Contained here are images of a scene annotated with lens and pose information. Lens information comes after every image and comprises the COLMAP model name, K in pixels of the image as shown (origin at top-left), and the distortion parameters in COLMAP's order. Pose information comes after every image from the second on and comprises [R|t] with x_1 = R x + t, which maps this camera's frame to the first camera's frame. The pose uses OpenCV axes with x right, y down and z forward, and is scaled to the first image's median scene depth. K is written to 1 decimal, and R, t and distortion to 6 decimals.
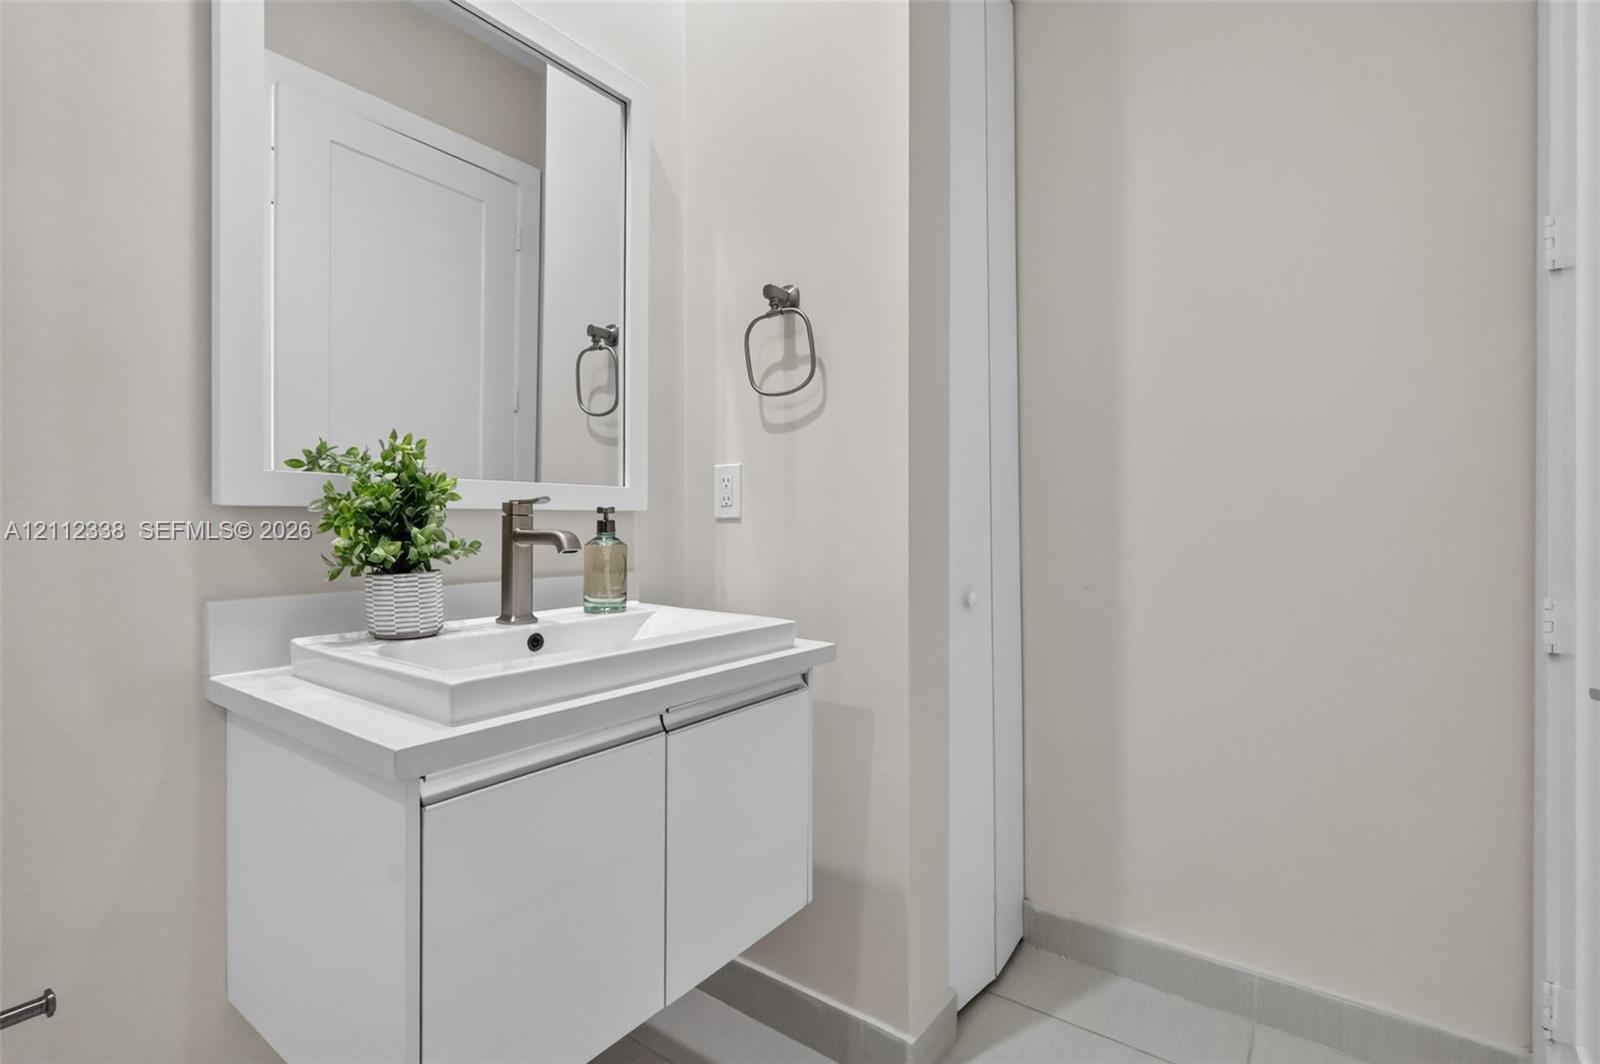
lens RADIAL K [[747.6, 0, 796.3], [0, 747.6, 521.8], [0, 0, 1]] dist [-0.000797, 0.003123]
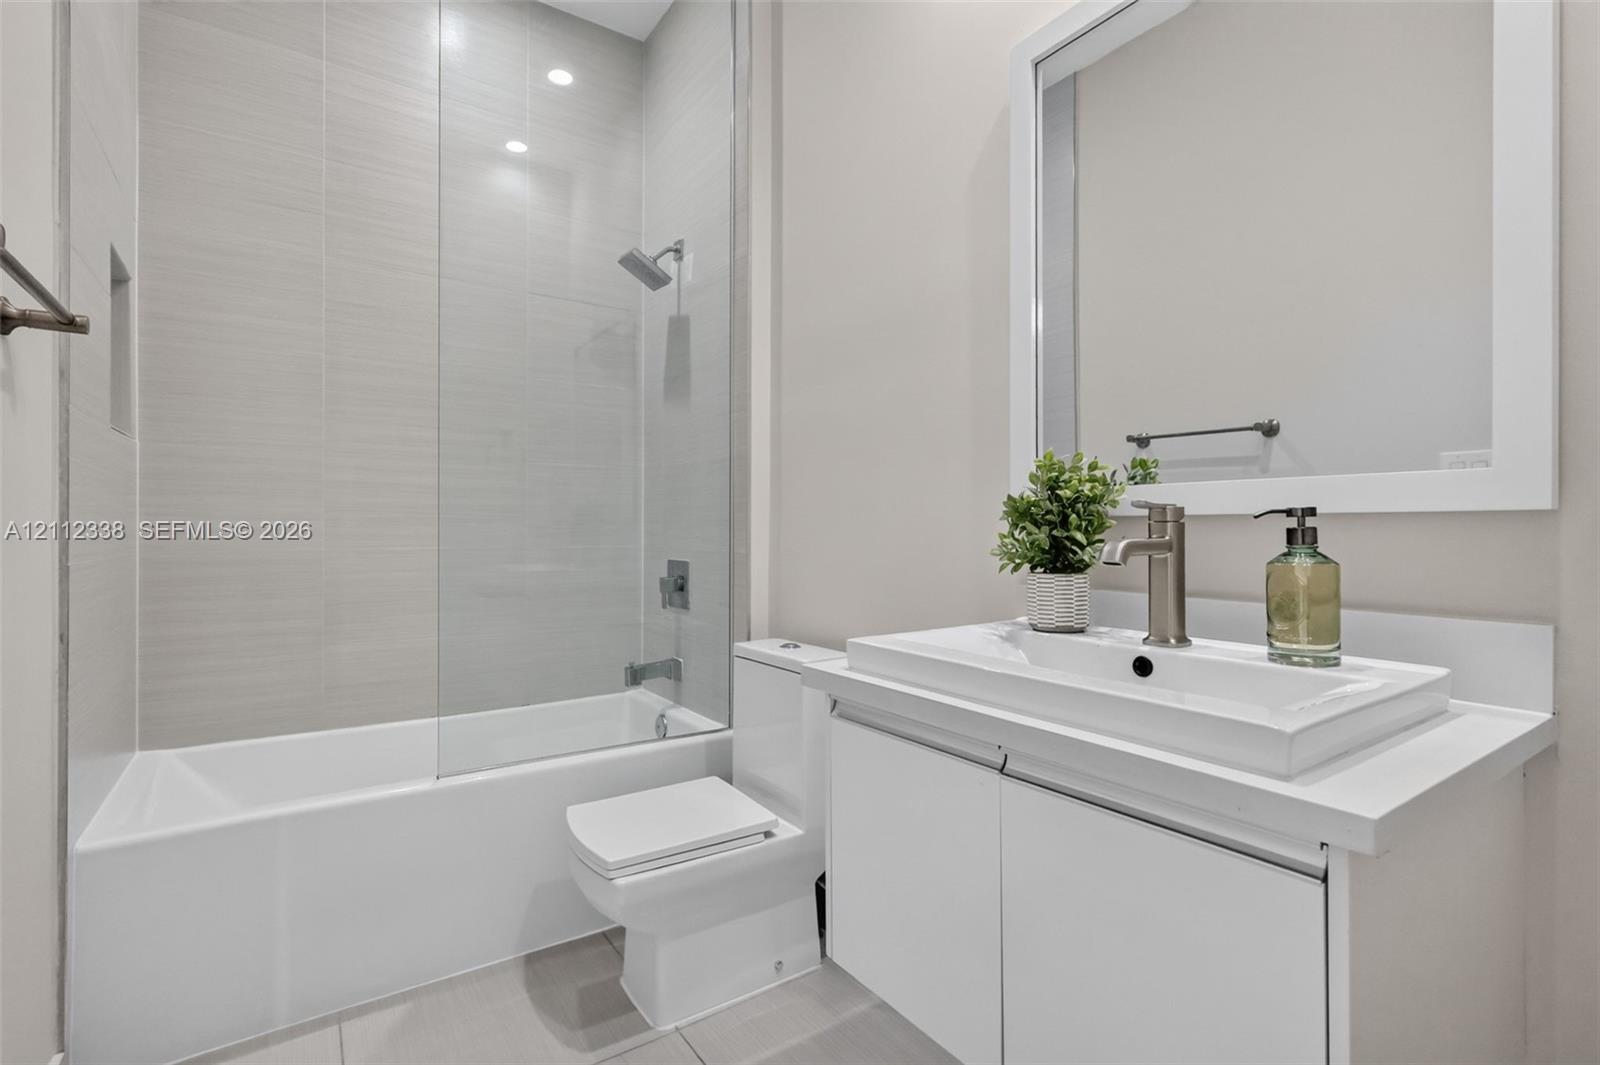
lens RADIAL K [[747.6, 0, 797.2], [0, 747.6, 528.9], [0, 0, 1]] dist [-0.000797, 0.003123]
pose [[-0.335664, -0.004448, -0.941971, 0.528986], [-0.013936, 0.999903, 0.000244, 0.005786], [0.941879, 0.013210, -0.335694, 0.806762]]
